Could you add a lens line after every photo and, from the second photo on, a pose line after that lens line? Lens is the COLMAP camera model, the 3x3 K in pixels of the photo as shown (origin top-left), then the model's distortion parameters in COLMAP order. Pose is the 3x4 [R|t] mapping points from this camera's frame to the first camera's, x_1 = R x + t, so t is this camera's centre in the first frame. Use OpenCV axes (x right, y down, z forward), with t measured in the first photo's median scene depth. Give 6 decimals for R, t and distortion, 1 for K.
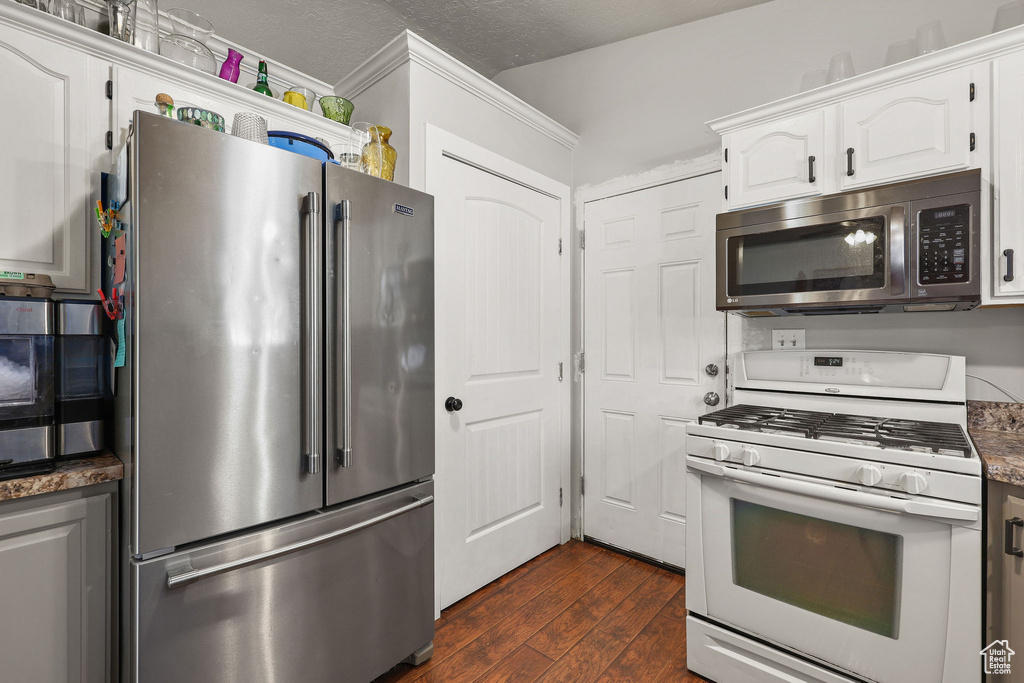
lens RADIAL K [[452.2, 0, 512.0], [0, 452.2, 341.5], [0, 0, 1]] dist [0.002413, 0.000202]
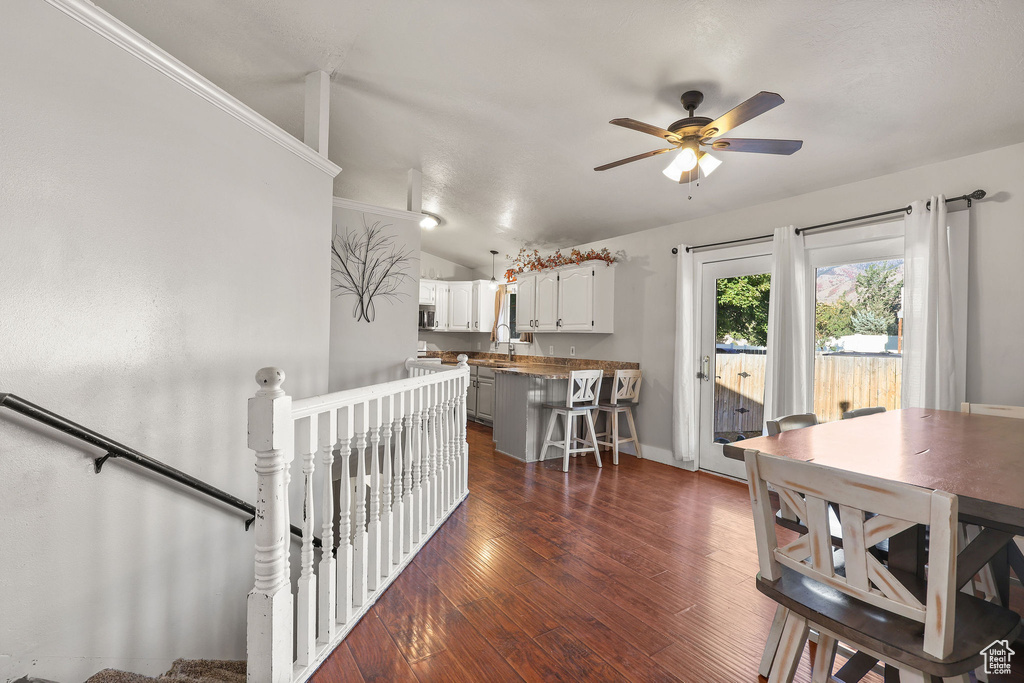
lens RADIAL K [[452.2, 0, 512.0], [0, 452.2, 341.5], [0, 0, 1]] dist [0.002413, 0.000202]
pose [[0.238480, 0.000441, 0.971147, -3.117084], [-0.018355, 0.999823, 0.004054, -0.000475], [-0.970974, -0.018792, 0.238446, -0.912152]]
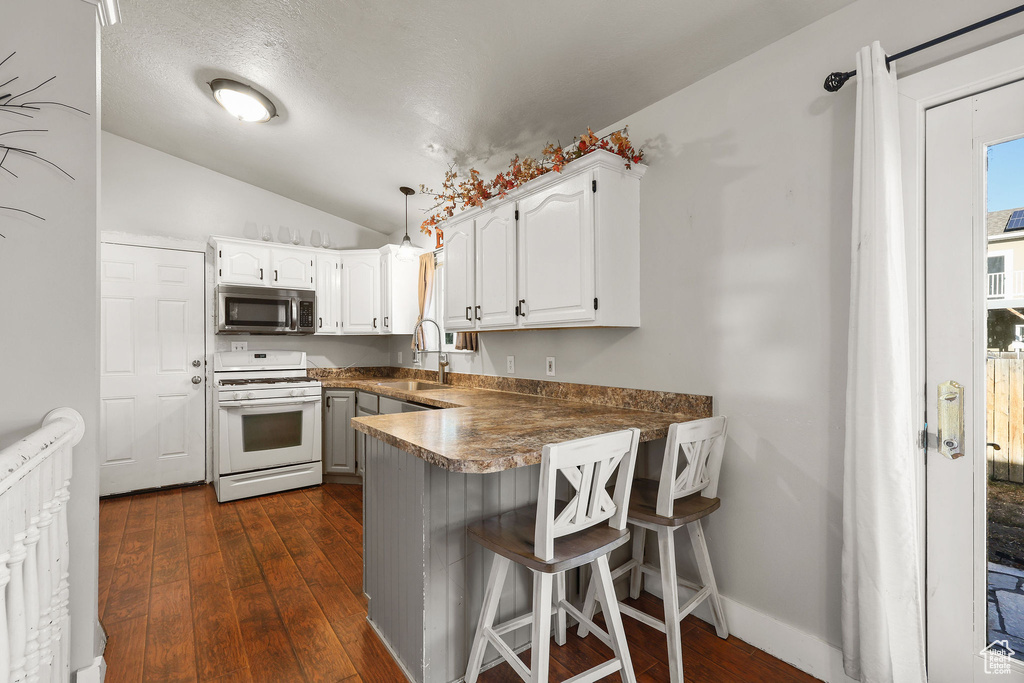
lens RADIAL K [[452.2, 0, 512.0], [0, 452.2, 341.5], [0, 0, 1]] dist [0.002413, 0.000202]
pose [[0.192937, 0.005368, 0.981196, -1.391874], [0.006291, 0.999958, -0.006707, -0.005553], [-0.981191, 0.007466, 0.192895, -0.730056]]
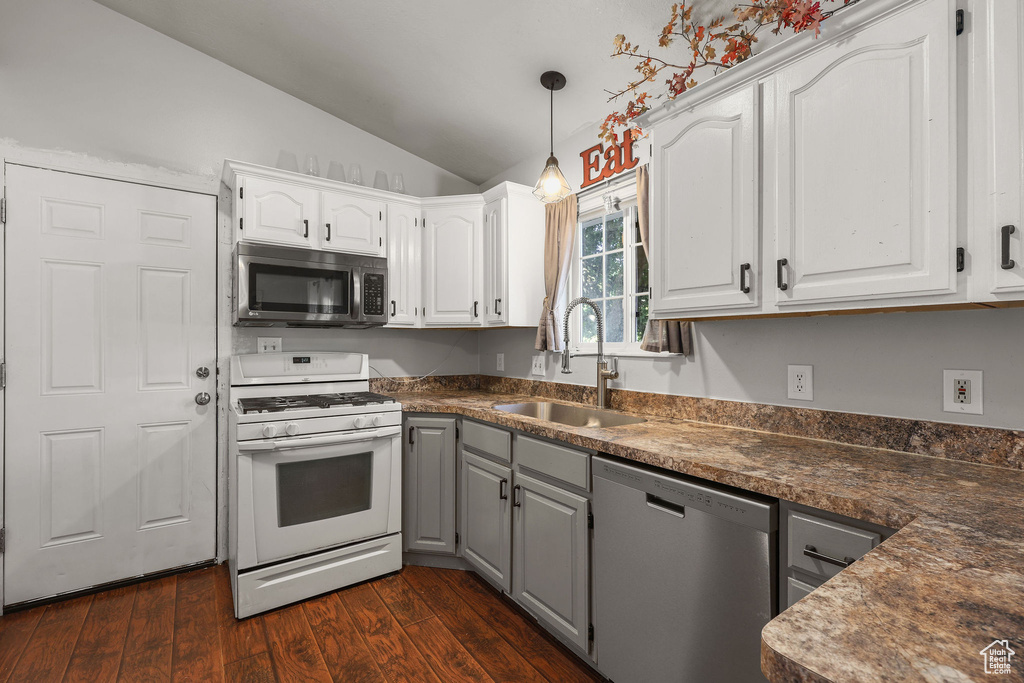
lens RADIAL K [[452.2, 0, 512.0], [0, 452.2, 341.5], [0, 0, 1]] dist [0.002413, 0.000202]
pose [[0.226530, 0.006941, 0.973980, -0.607372], [0.002770, 0.999966, -0.007770, -0.002264], [-0.974000, 0.004458, 0.226503, 0.019894]]
